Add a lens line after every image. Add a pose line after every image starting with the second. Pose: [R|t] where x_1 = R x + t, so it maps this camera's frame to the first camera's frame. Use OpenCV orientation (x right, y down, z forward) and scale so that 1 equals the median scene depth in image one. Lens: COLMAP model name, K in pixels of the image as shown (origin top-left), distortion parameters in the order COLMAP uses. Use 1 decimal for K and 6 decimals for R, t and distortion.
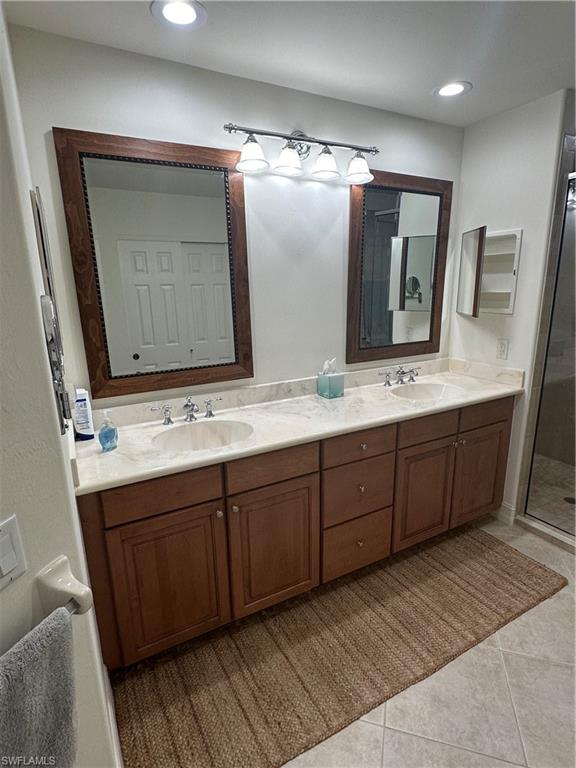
lens RADIAL K [[404.4, 0, 288.0], [0, 404.4, 384.0], [0, 0, 1]] dist [-0.002559, -0.000447]
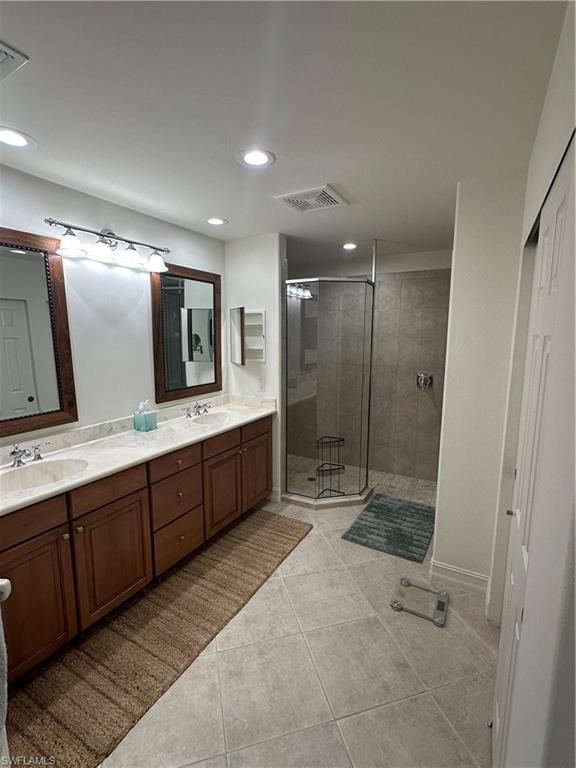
lens RADIAL K [[357.5, 0, 288.0], [0, 357.5, 384.0], [0, 0, 1]] dist [-0.000023, -0.000025]
pose [[0.845286, -0.054650, 0.531513, -0.115877], [0.109774, 0.991298, -0.072653, 0.019205], [-0.522917, 0.119758, 0.843929, -0.215070]]
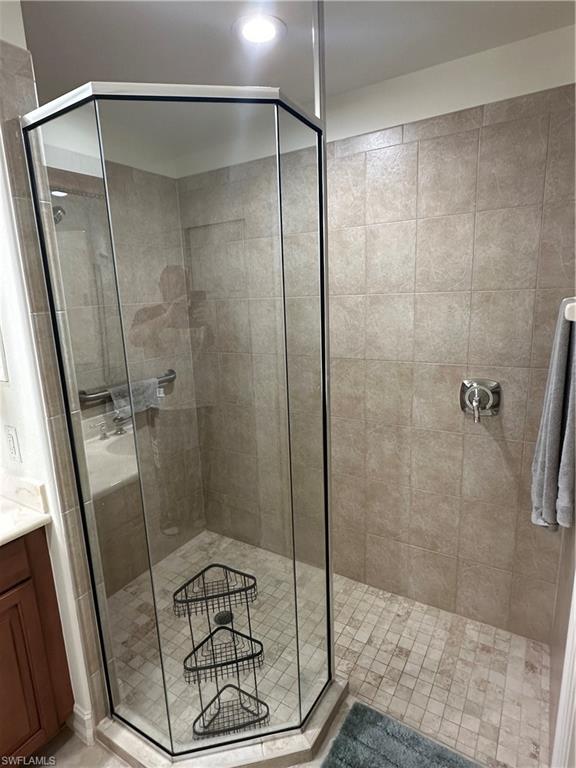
lens RADIAL K [[423.4, 0, 288.0], [0, 423.4, 384.0], [0, 0, 1]] dist [-0.000395, -0.000028]
pose [[0.867525, -0.117248, 0.483376, 0.666920], [0.139450, 0.990178, -0.010095, -0.123901], [-0.477445, 0.076164, 0.875354, 0.369764]]
